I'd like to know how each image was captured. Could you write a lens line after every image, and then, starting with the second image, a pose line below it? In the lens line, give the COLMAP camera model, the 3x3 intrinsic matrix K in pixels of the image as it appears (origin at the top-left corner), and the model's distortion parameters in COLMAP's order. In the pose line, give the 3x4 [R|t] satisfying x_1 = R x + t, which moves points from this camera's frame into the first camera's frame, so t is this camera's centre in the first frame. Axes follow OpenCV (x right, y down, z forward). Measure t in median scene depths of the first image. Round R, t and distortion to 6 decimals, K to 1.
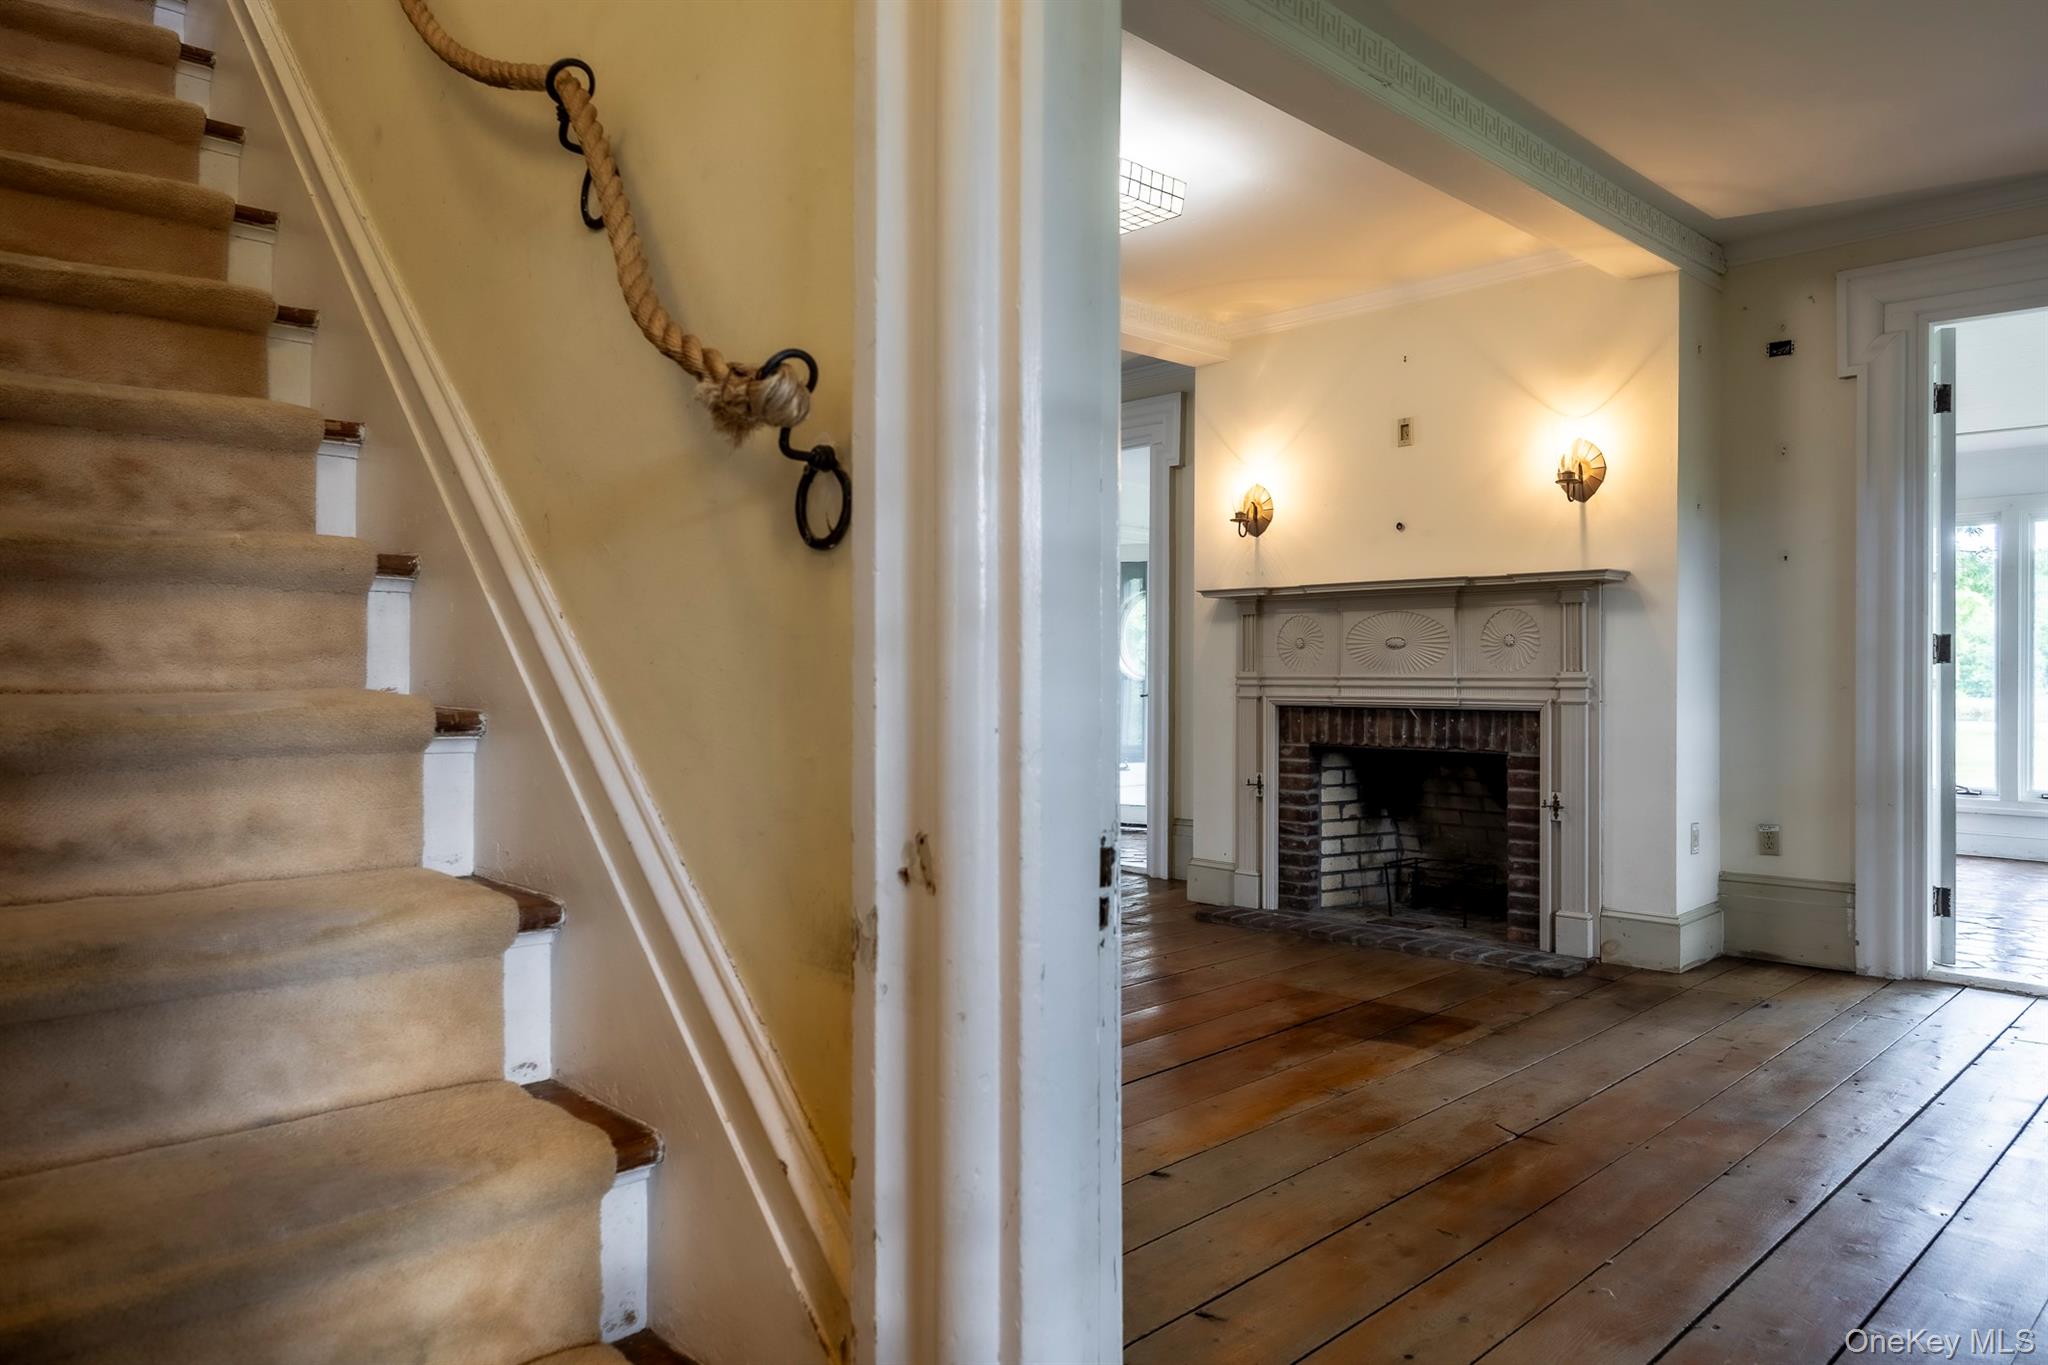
lens RADIAL K [[1374.5, 0, 1026.0], [0, 1374.5, 680.0], [0, 0, 1]] dist [-0.009615, -0.001347]
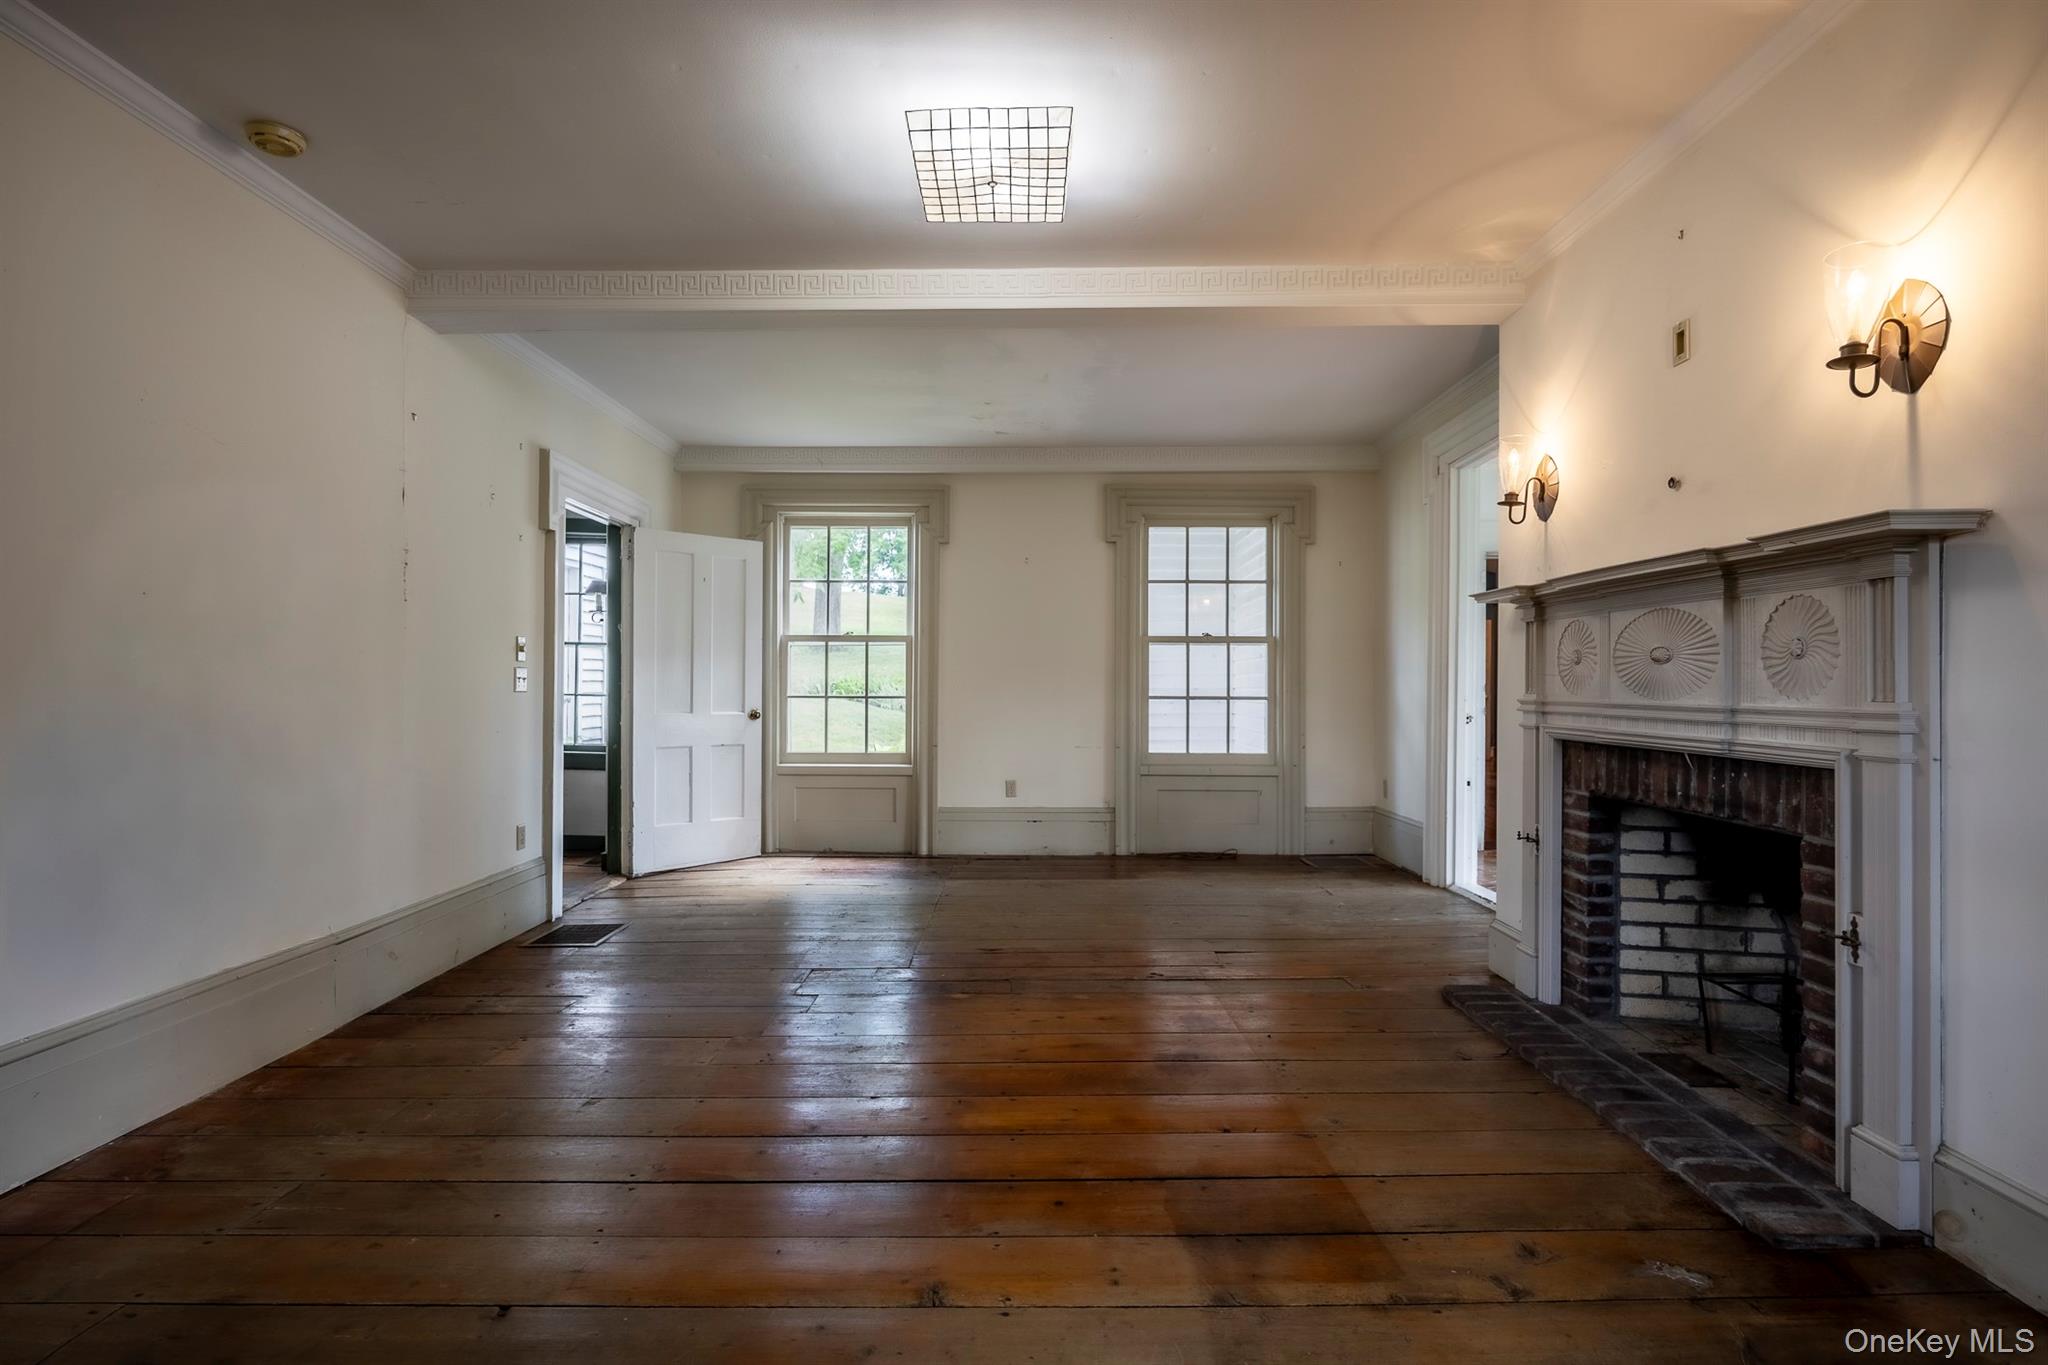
lens RADIAL K [[1008.7, 0, 1022.1], [0, 1008.7, 684.4], [0, 0, 1]] dist [-0.013106, -0.000018]
pose [[0.701077, -0.000106, -0.713085, 0.376307], [-0.002127, 0.999995, -0.002241, -0.009977], [0.713082, 0.003088, 0.701074, 0.399351]]
